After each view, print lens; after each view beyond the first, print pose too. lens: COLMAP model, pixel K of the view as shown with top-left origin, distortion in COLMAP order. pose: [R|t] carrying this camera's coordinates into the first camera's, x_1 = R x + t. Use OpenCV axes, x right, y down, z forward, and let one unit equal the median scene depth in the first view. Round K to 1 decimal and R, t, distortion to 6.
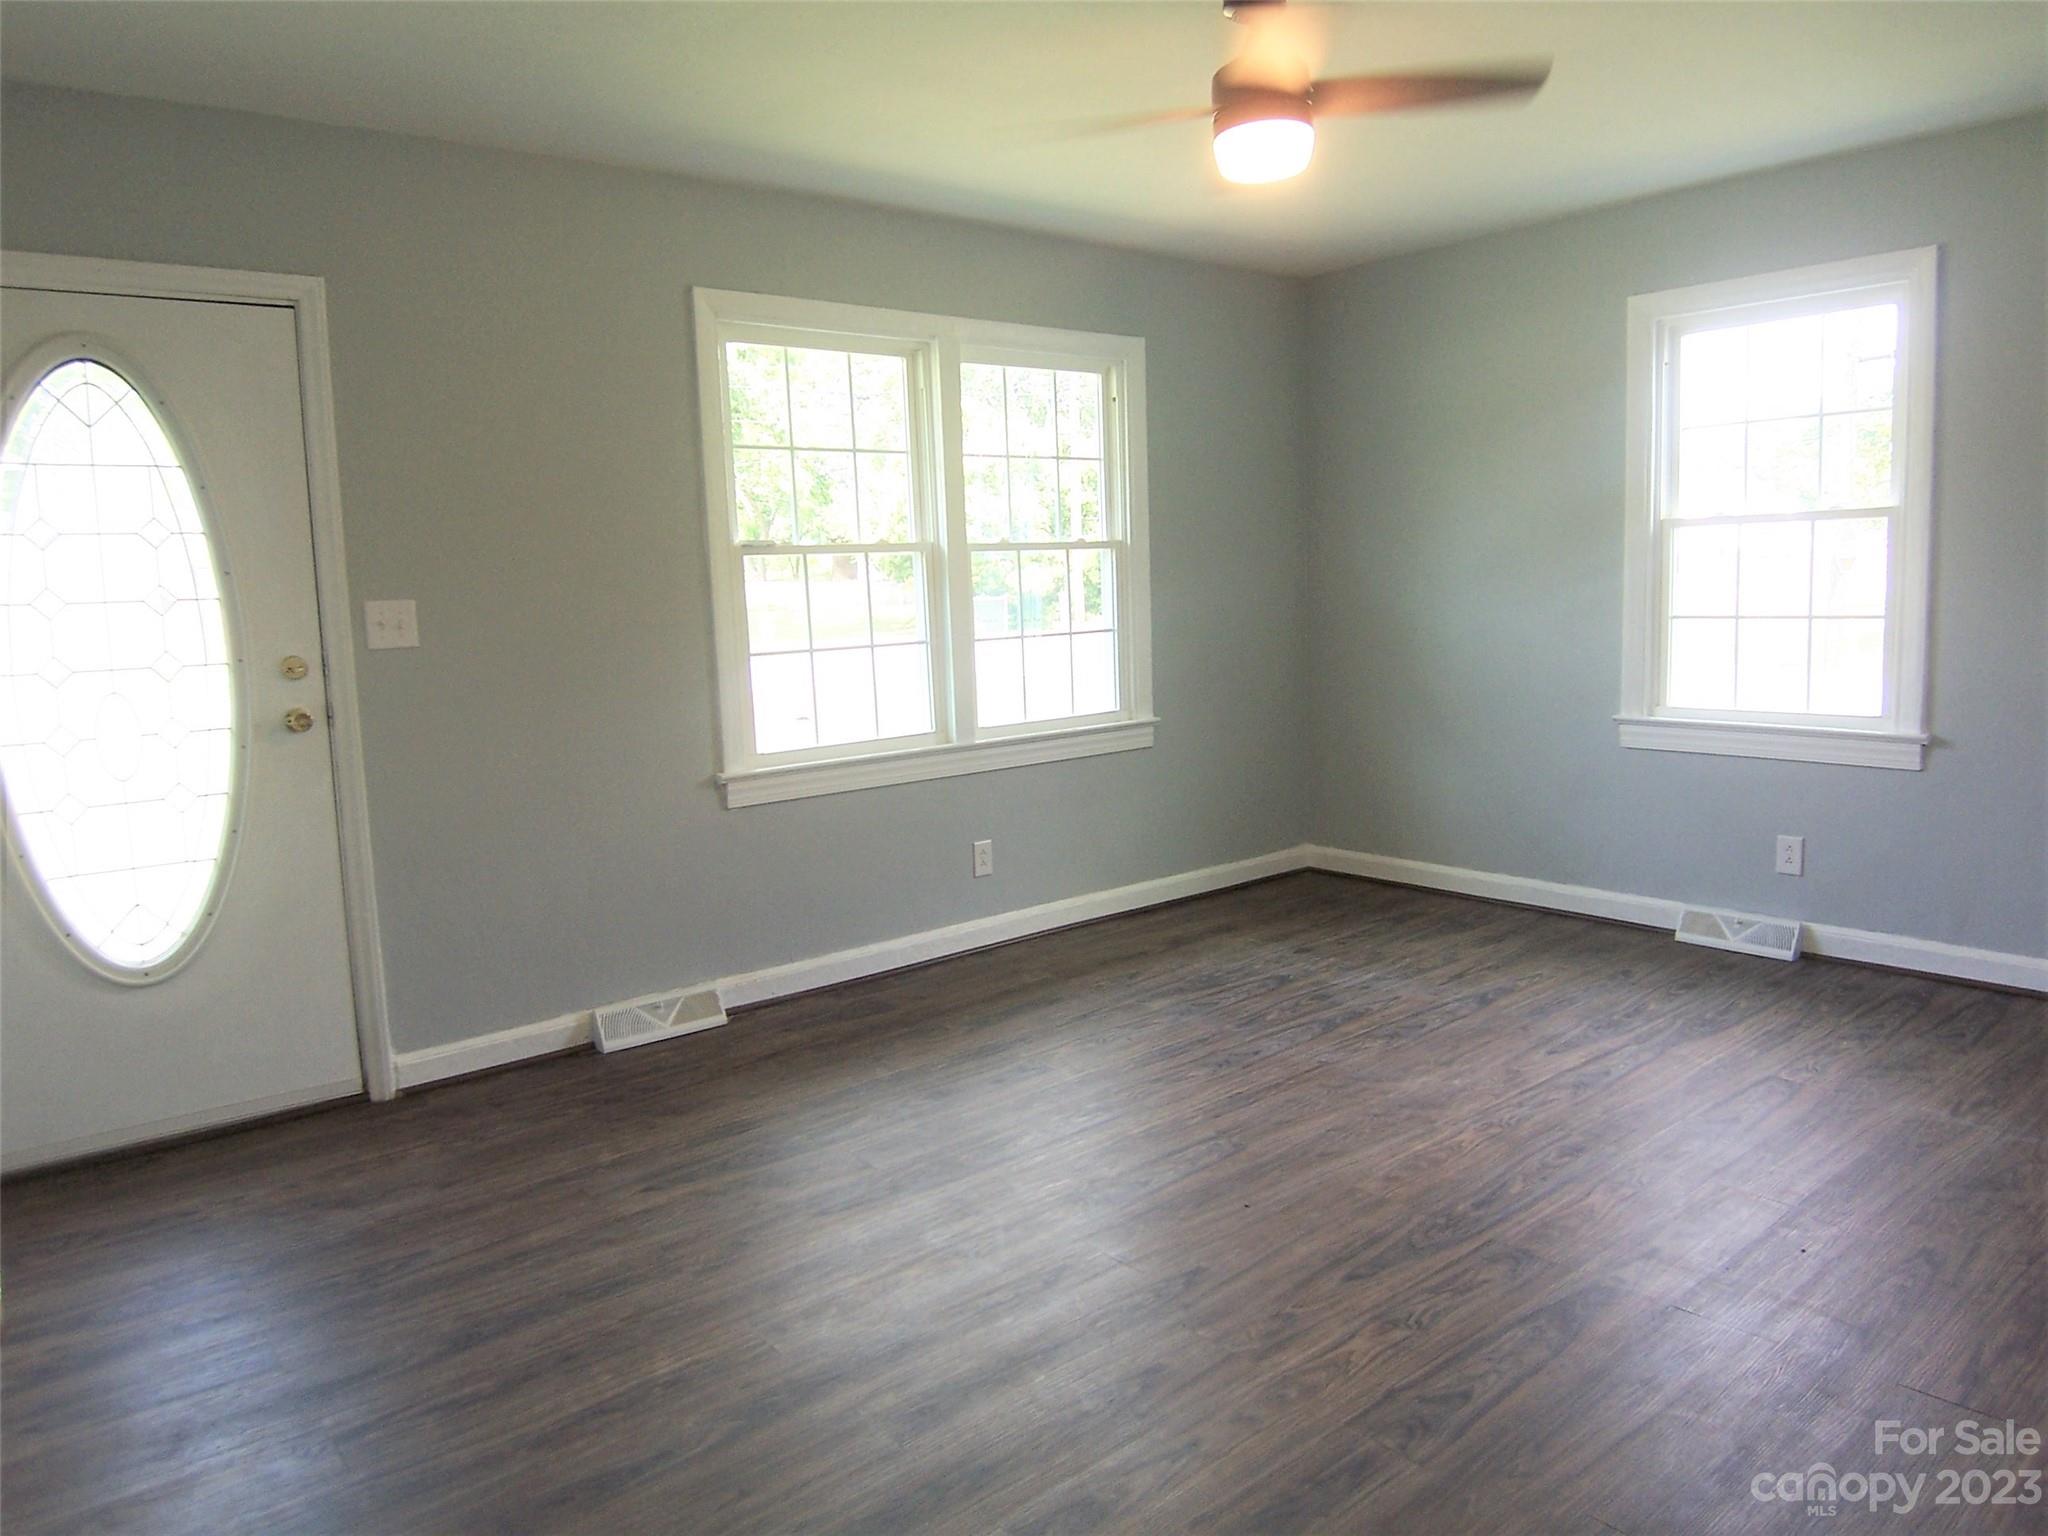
lens RADIAL K [[1386.7, 0, 1024.8], [0, 1386.7, 756.3], [0, 0, 1]] dist [-0.013521, -0.042806]
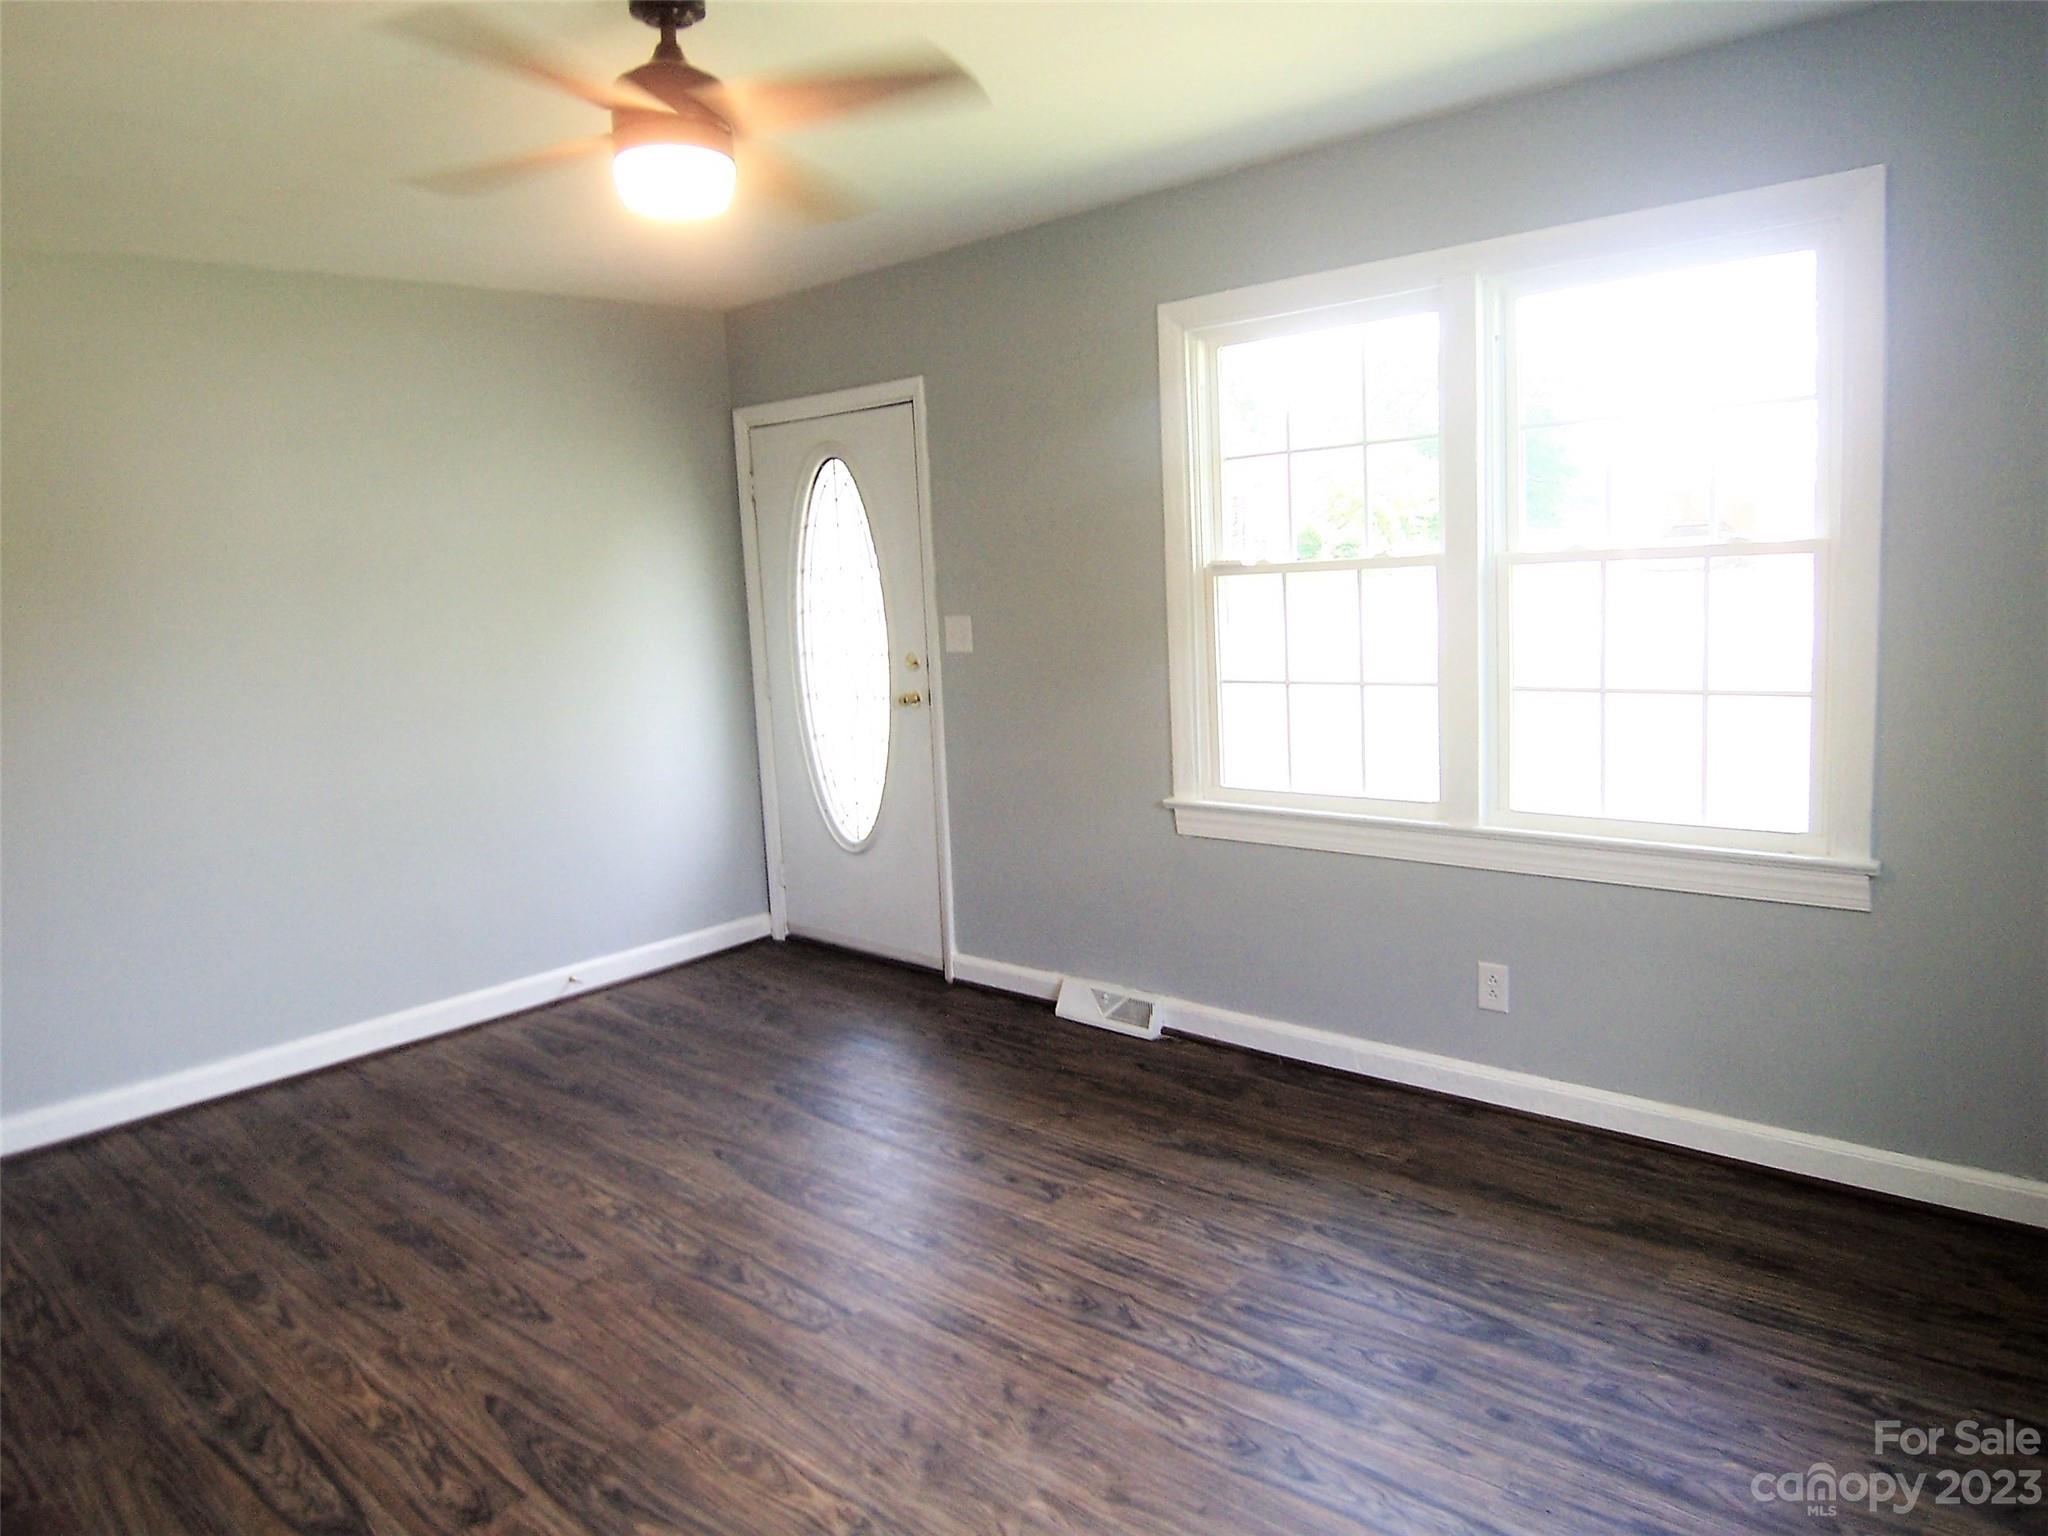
lens RADIAL K [[1386.7, 0, 1024.8], [0, 1386.7, 756.3], [0, 0, 1]] dist [-0.013521, -0.042806]
pose [[0.134952, 0.169296, -0.976282, 0.732120], [-0.073178, 0.984308, 0.160572, -0.169025], [0.988146, 0.049773, 0.145223, 0.750488]]
